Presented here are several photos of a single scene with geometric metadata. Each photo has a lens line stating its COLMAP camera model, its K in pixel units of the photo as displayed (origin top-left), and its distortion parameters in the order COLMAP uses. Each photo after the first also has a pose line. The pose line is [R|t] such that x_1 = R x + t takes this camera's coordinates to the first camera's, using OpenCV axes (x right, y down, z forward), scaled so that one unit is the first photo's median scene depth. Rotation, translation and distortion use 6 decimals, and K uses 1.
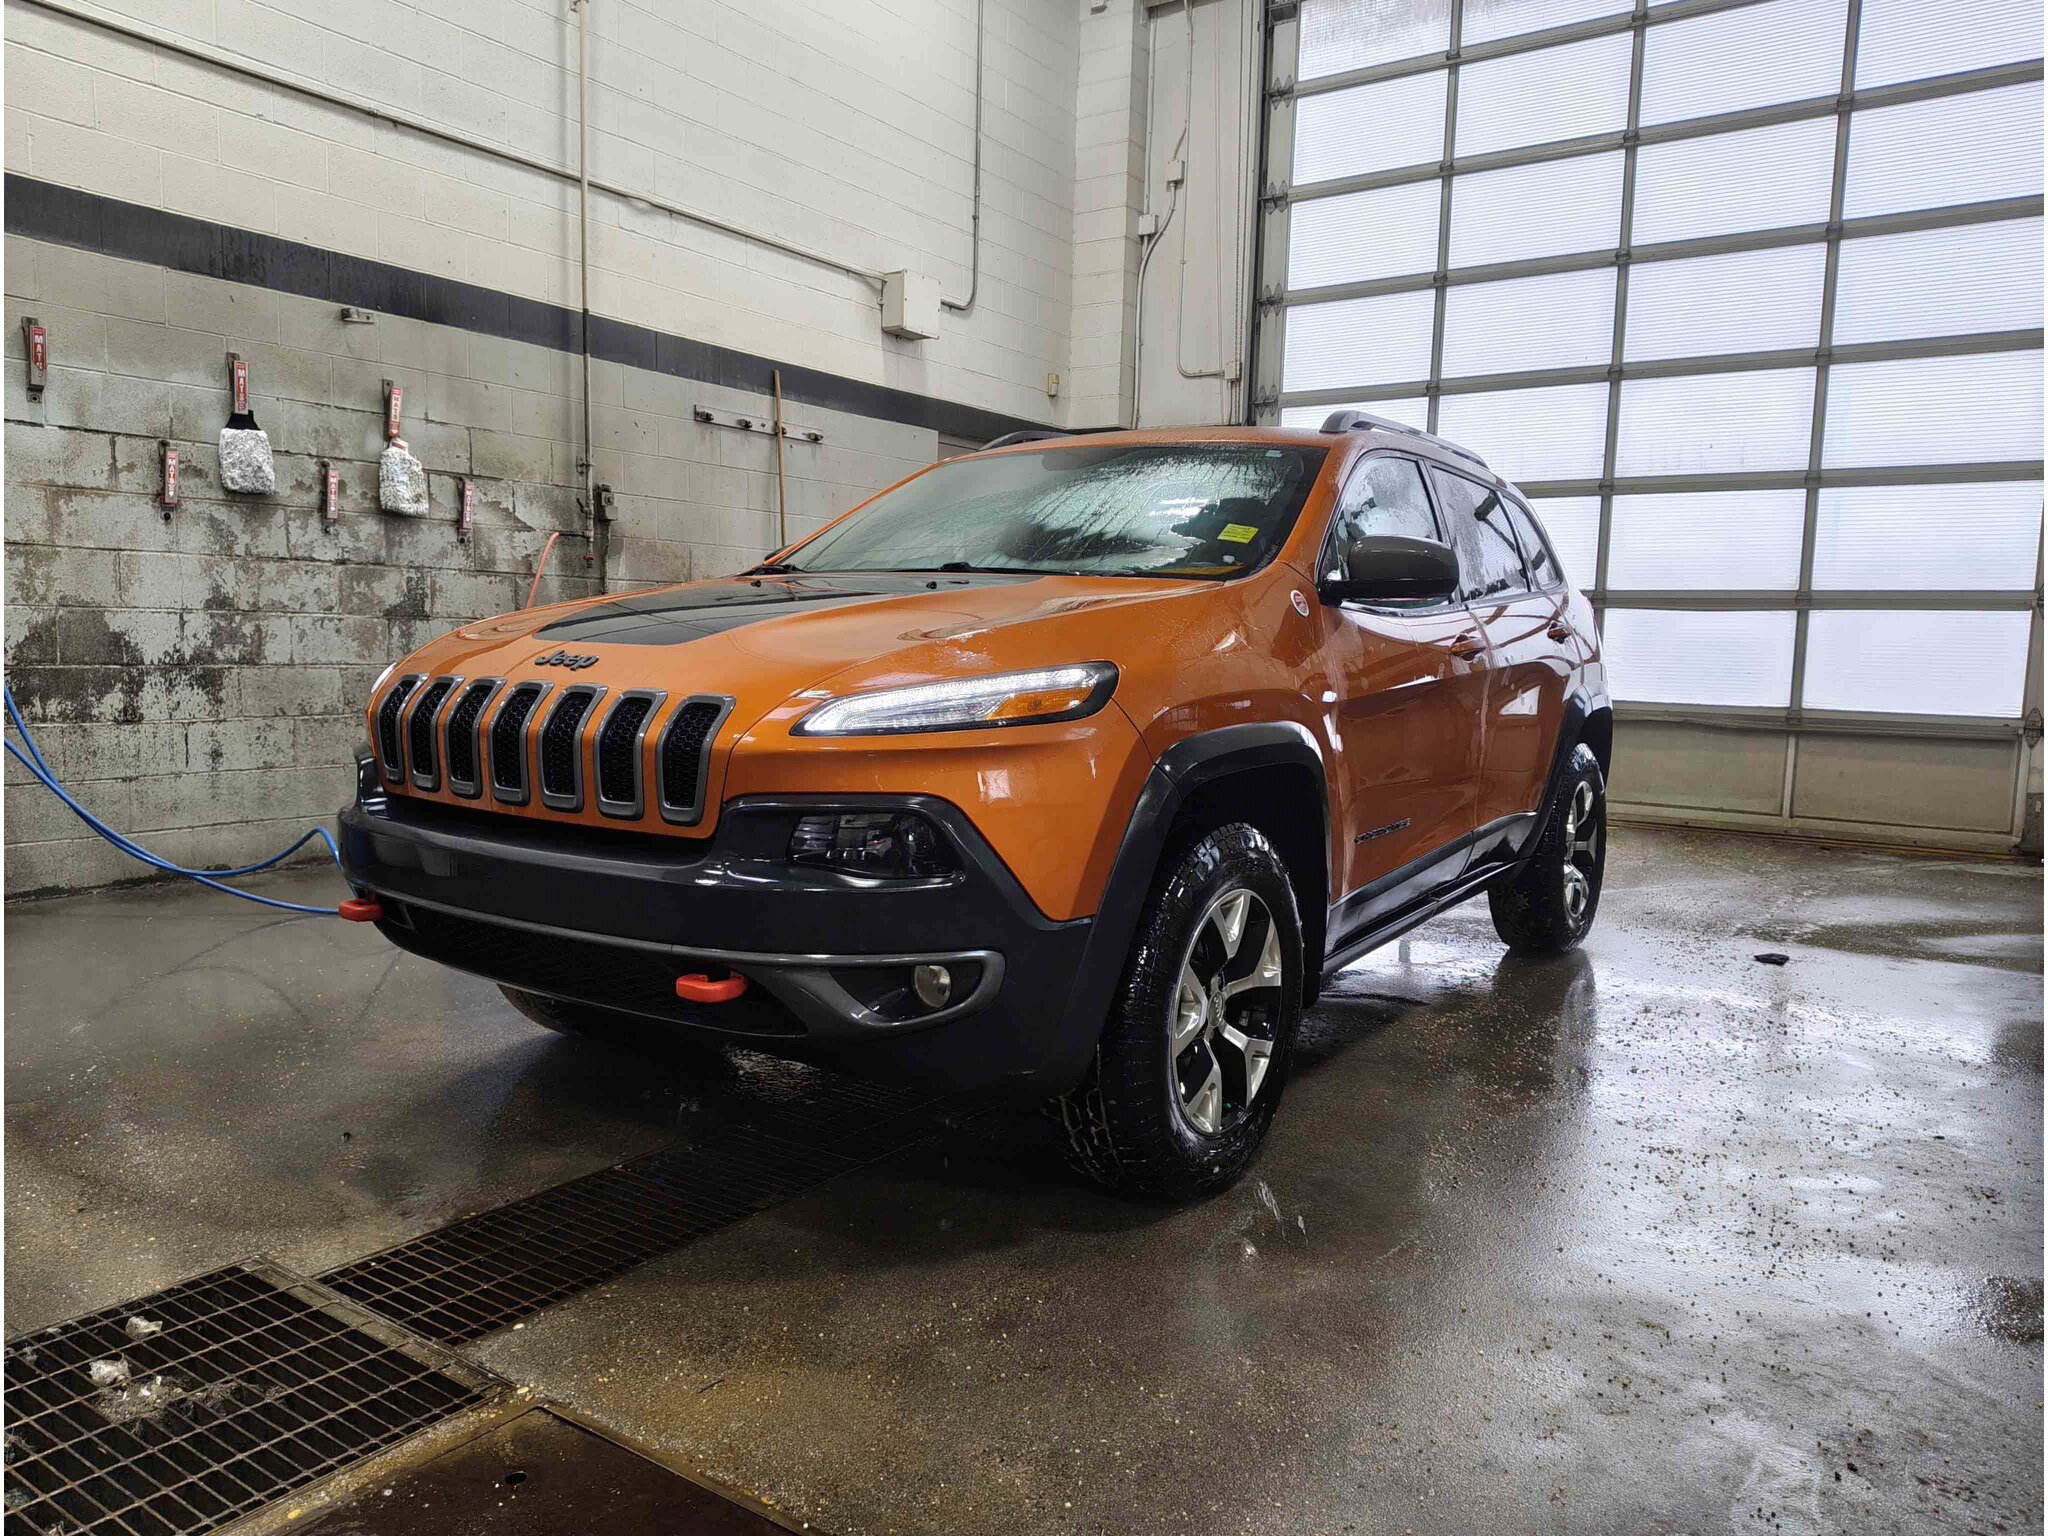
lens RADIAL K [[1405.1, 0, 1009.5], [0, 1405.1, 765.7], [0, 0, 1]] dist [0.008077, 0.002170]
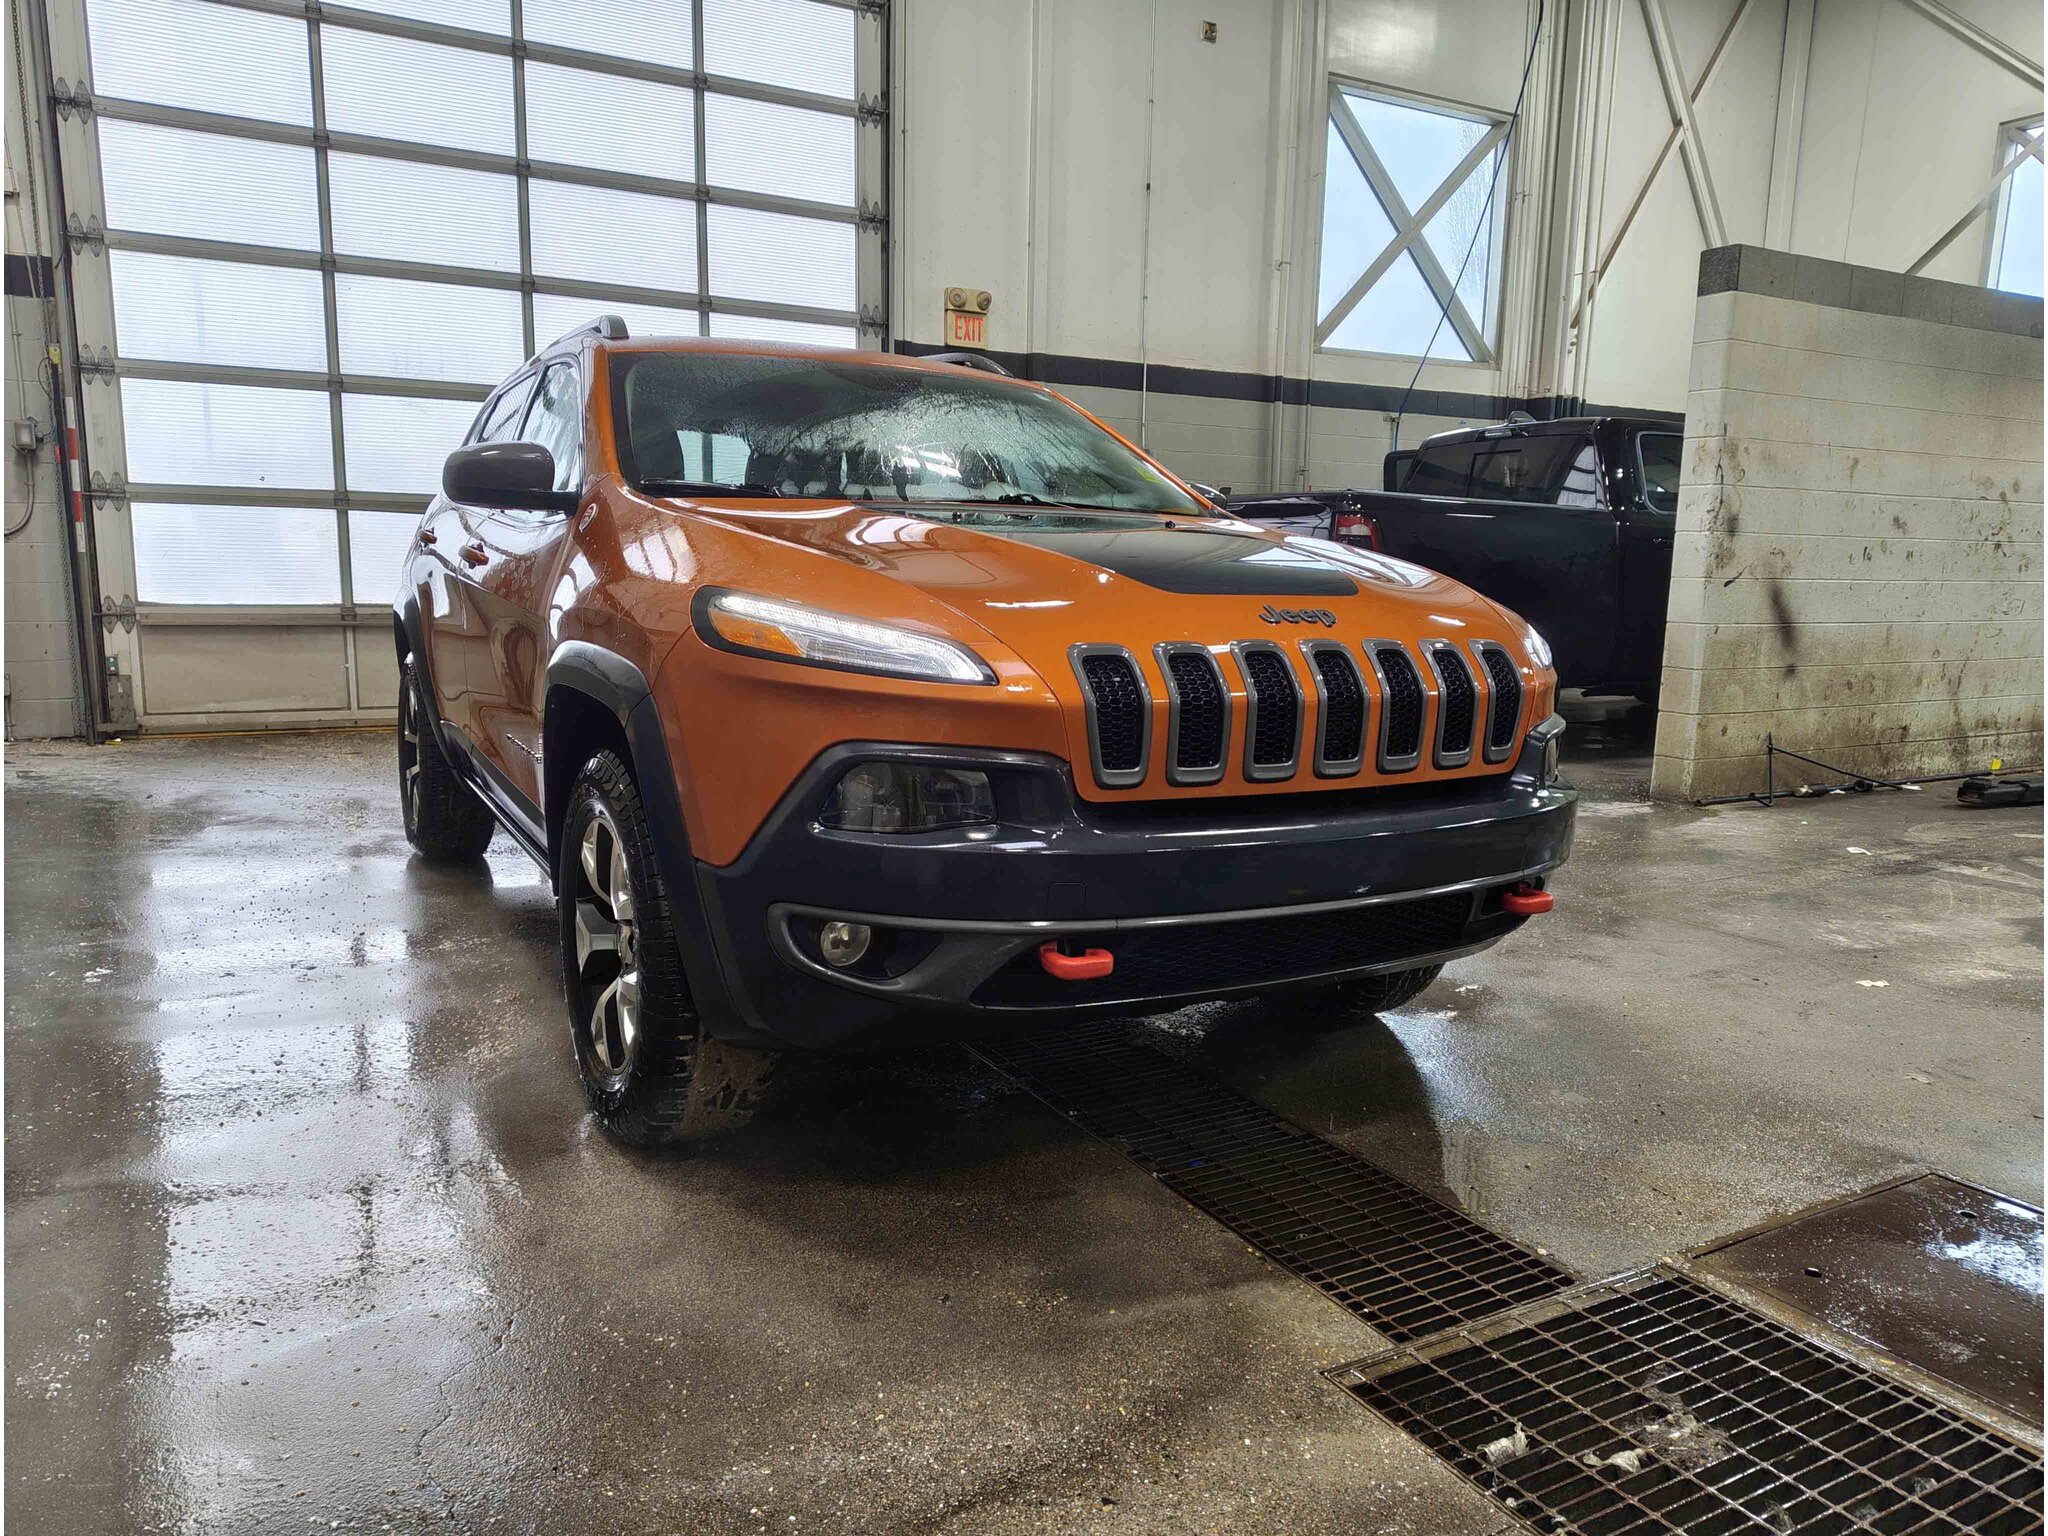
lens RADIAL K [[1405.1, 0, 1009.5], [0, 1405.1, 765.7], [0, 0, 1]] dist [0.008077, 0.002170]
pose [[0.451736, -0.141858, 0.880801, -1.264954], [0.074701, 0.989825, 0.121105, -0.105940], [-0.889019, 0.011089, 0.457737, 0.783006]]
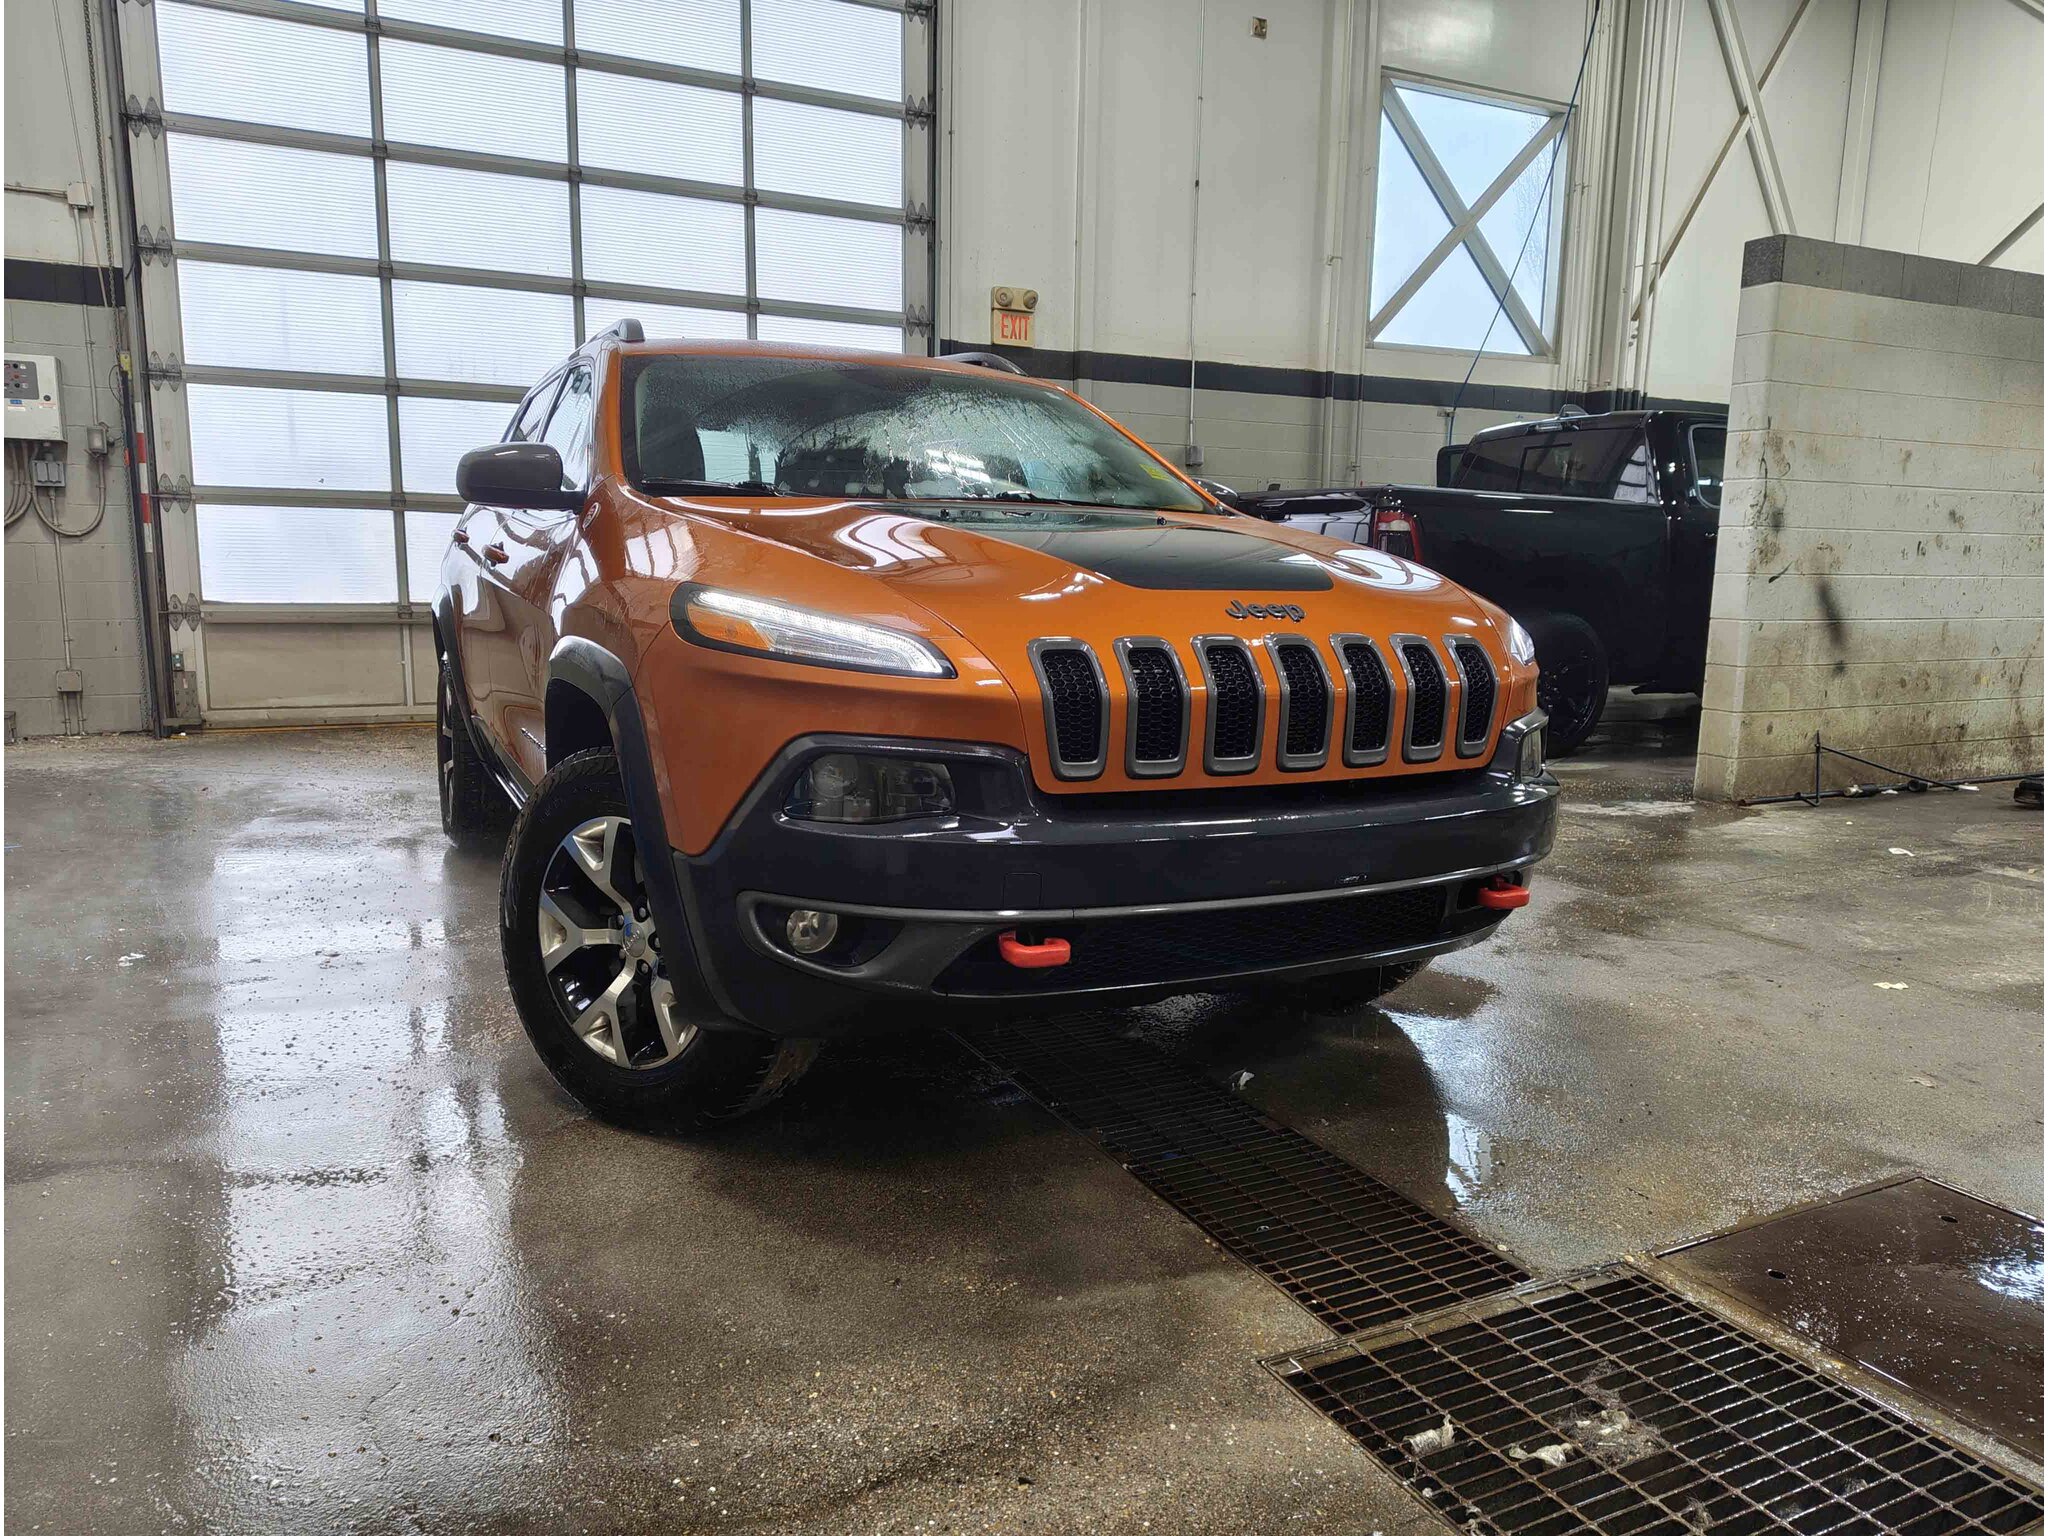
lens RADIAL K [[1405.9, 0, 1018.2], [0, 1405.9, 758.1], [0, 0, 1]] dist [0.010802, -0.003354]
pose [[0.490282, -0.136477, 0.860812, -1.242443], [0.076354, 0.990592, 0.113565, -0.098016], [-0.868213, 0.010047, 0.496090, 0.711805]]
